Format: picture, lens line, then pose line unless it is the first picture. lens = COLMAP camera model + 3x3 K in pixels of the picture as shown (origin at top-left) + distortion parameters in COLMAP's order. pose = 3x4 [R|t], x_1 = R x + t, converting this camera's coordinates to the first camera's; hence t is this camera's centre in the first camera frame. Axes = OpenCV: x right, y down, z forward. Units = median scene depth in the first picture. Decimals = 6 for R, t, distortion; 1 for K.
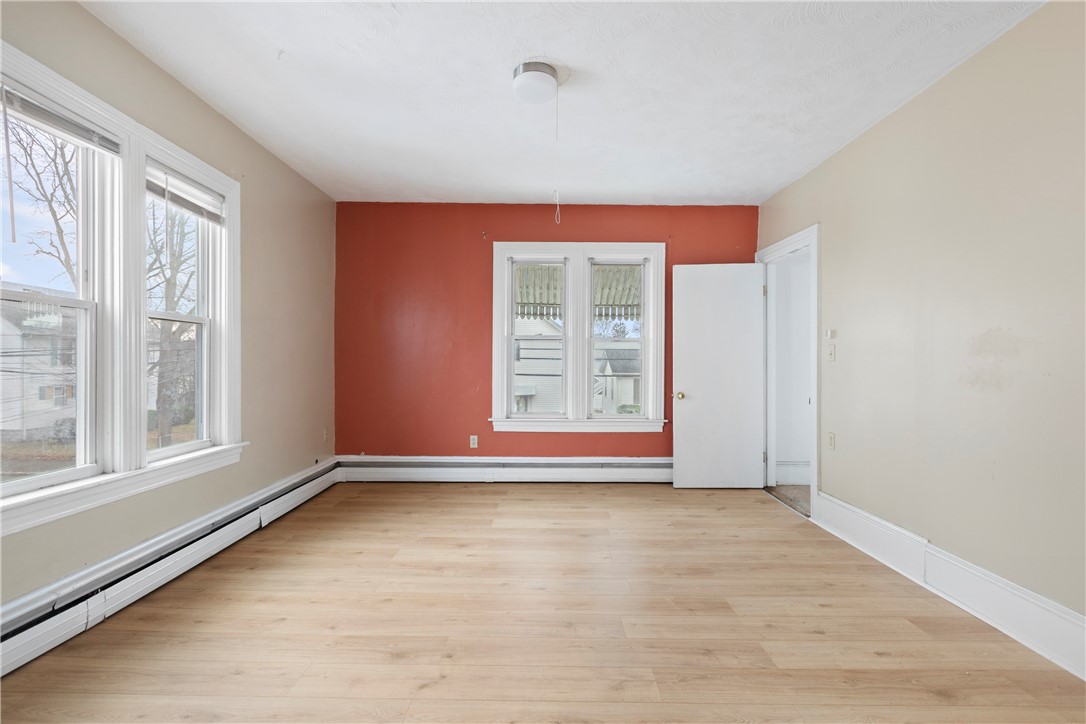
lens RADIAL K [[487.3, 0, 535.9], [0, 487.3, 369.3], [0, 0, 1]] dist [0.004996, -0.001293]
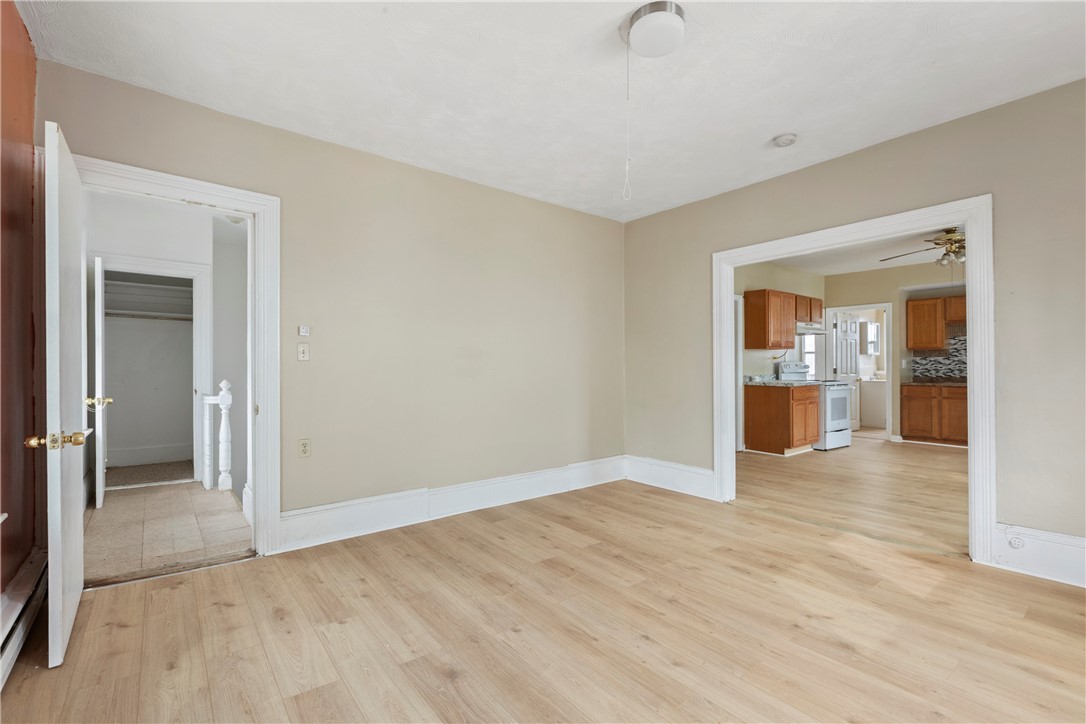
lens RADIAL K [[487.3, 0, 543.6], [0, 487.3, 363.7], [0, 0, 1]] dist [0.004996, -0.001293]
pose [[-0.633168, -0.005493, 0.773995, -0.549183], [0.003694, 0.999942, 0.010118, -0.028243], [-0.774005, 0.009266, -0.633111, 1.748176]]
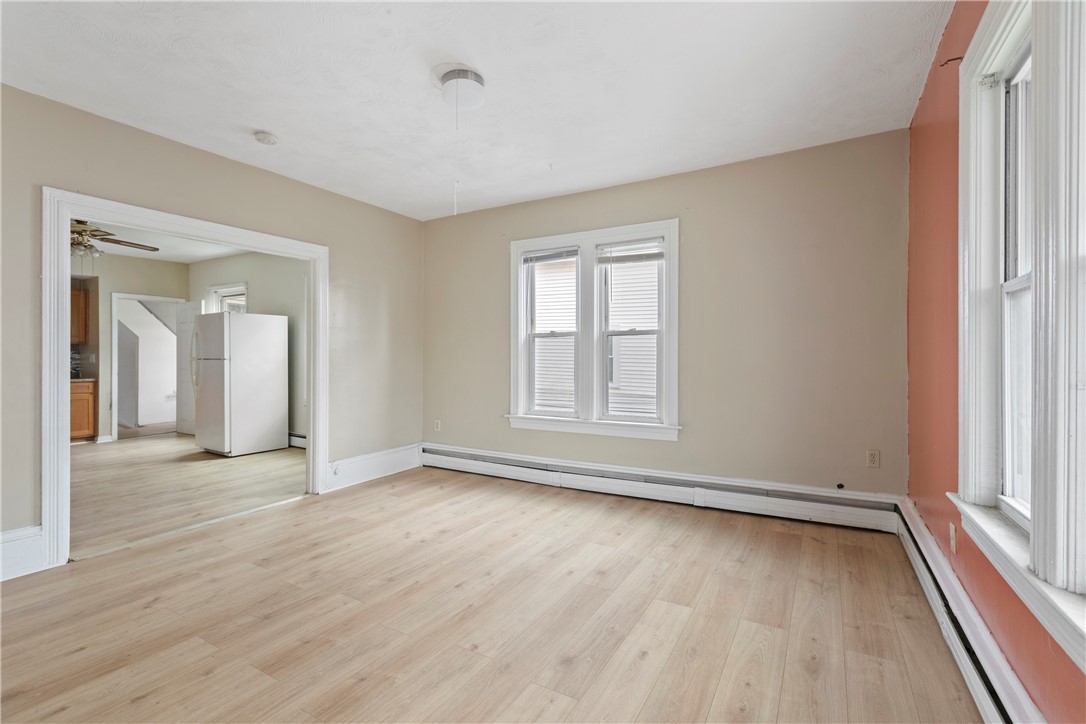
lens RADIAL K [[487.3, 0, 545.1], [0, 487.3, 359.5], [0, 0, 1]] dist [0.004996, -0.001293]
pose [[-0.481552, -0.009086, -0.876371, 0.847591], [-0.012756, 0.999913, -0.003358, -0.012612], [0.876325, 0.009562, -0.481626, 1.719478]]
